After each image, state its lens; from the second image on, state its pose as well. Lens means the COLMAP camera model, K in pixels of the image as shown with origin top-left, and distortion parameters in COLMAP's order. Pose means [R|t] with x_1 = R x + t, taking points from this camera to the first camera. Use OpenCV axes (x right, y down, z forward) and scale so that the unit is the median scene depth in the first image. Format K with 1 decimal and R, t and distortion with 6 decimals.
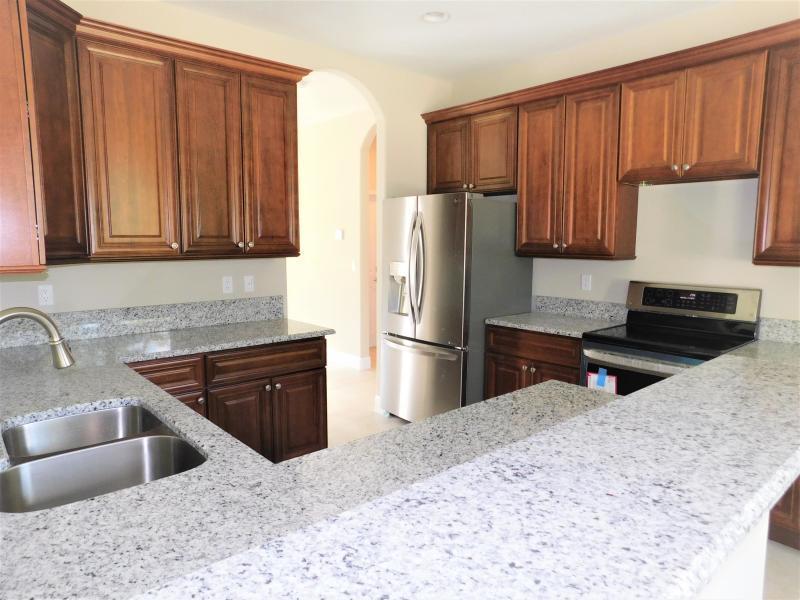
lens RADIAL K [[535.1, 0, 400.4], [0, 535.1, 300.9], [0, 0, 1]] dist [-0.063425, 0.050360]
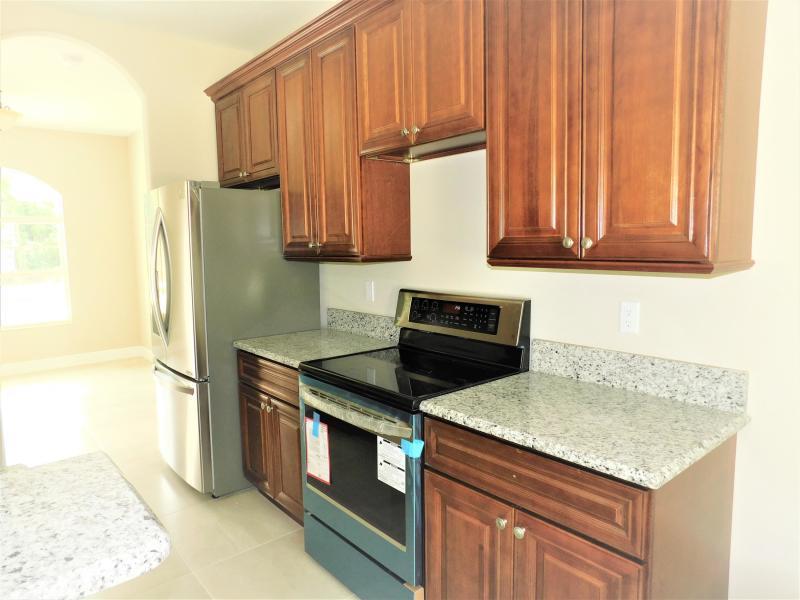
lens RADIAL K [[535.1, 0, 401.3], [0, 535.1, 302.5], [0, 0, 1]] dist [-0.063425, 0.050360]
pose [[0.999542, -0.021019, -0.021777, 0.462850], [0.020937, 0.999773, -0.003944, -0.016110], [0.021855, 0.003486, 0.999755, 0.244626]]
